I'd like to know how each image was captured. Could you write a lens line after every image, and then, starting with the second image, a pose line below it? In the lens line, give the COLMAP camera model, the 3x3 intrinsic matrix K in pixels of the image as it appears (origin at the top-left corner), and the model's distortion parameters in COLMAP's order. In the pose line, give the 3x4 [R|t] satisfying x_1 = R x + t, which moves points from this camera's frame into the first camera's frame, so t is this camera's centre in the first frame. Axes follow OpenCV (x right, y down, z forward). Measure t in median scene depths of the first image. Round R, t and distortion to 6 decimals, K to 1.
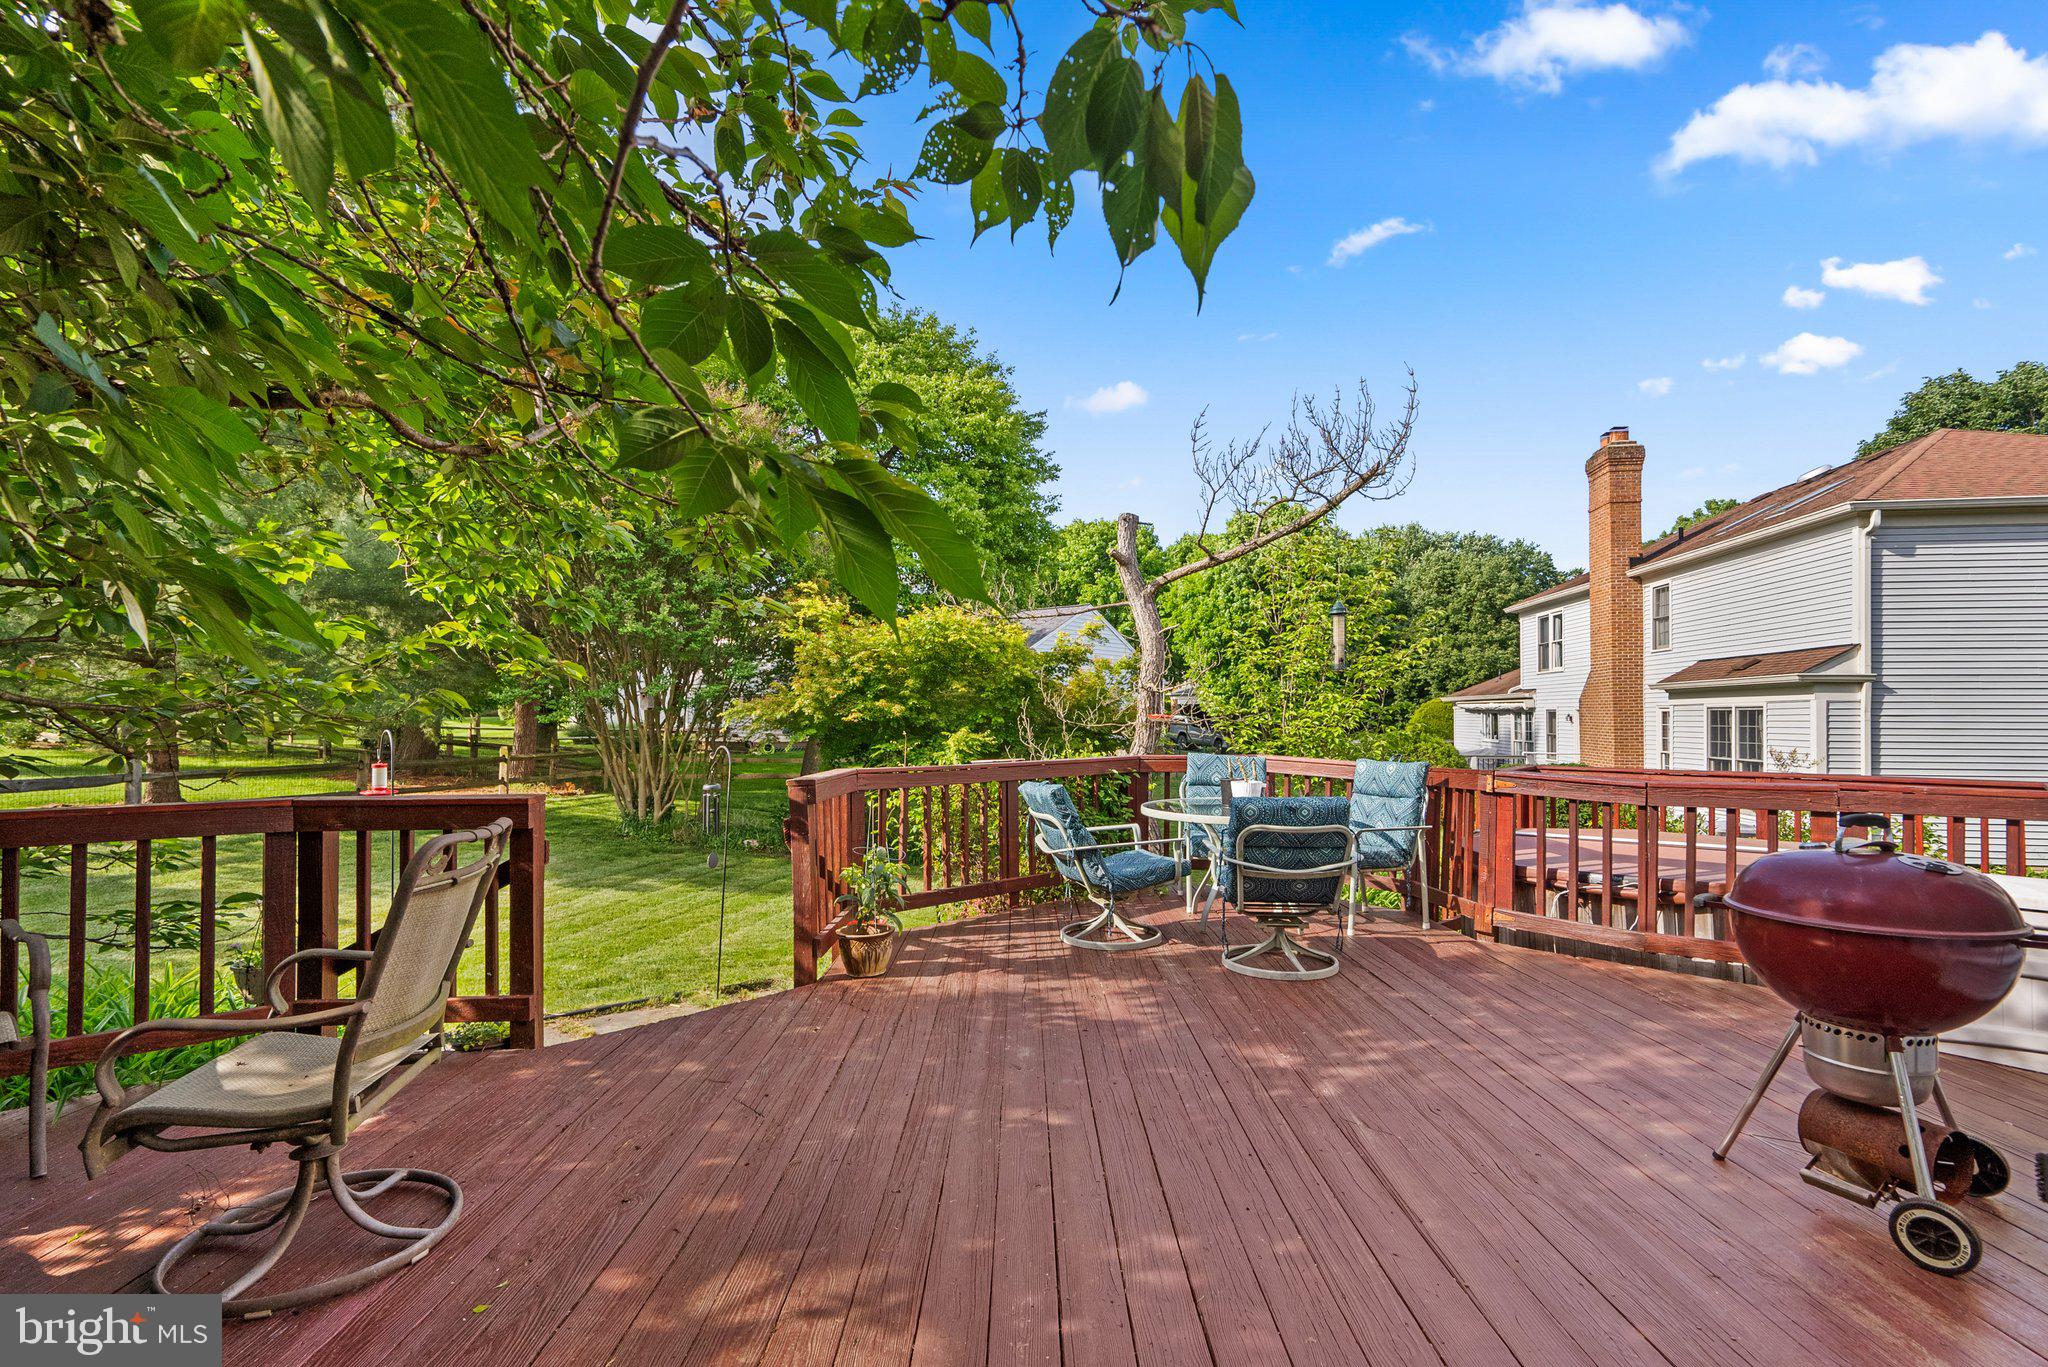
lens RADIAL K [[938.8, 0, 1020.9], [0, 938.8, 708.3], [0, 0, 1]] dist [-0.002476, 0.000731]
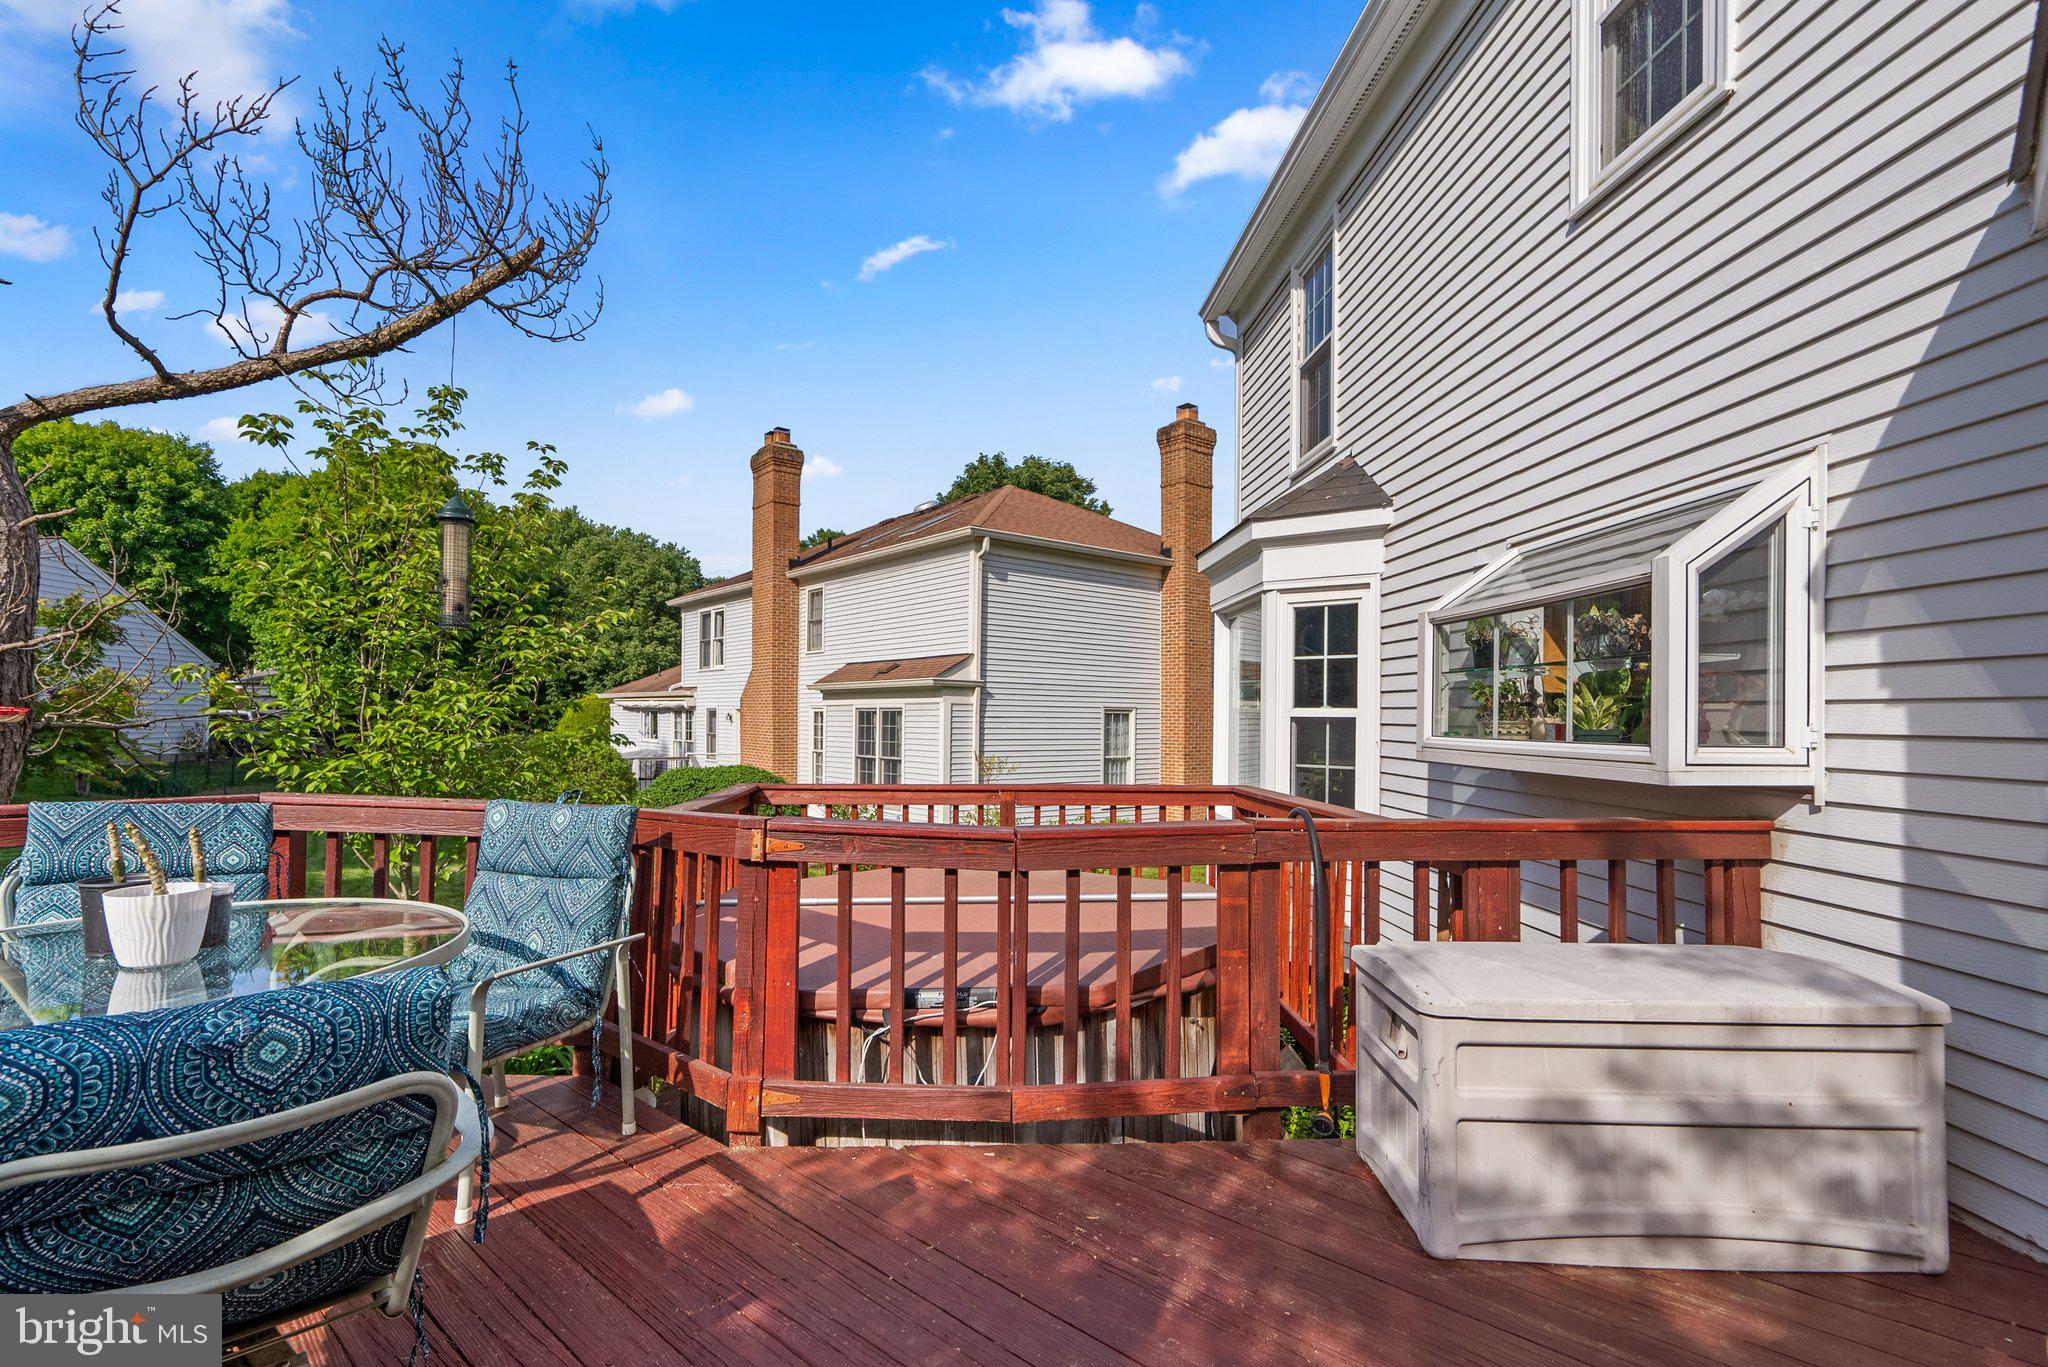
lens RADIAL K [[938.8, 0, 1020.9], [0, 938.8, 708.3], [0, 0, 1]] dist [-0.002476, 0.000731]
pose [[0.658031, 0.012215, 0.752891, 0.064197], [-0.013739, 0.999897, -0.004215, 0.001327], [-0.752865, -0.007571, 0.658131, 0.174599]]
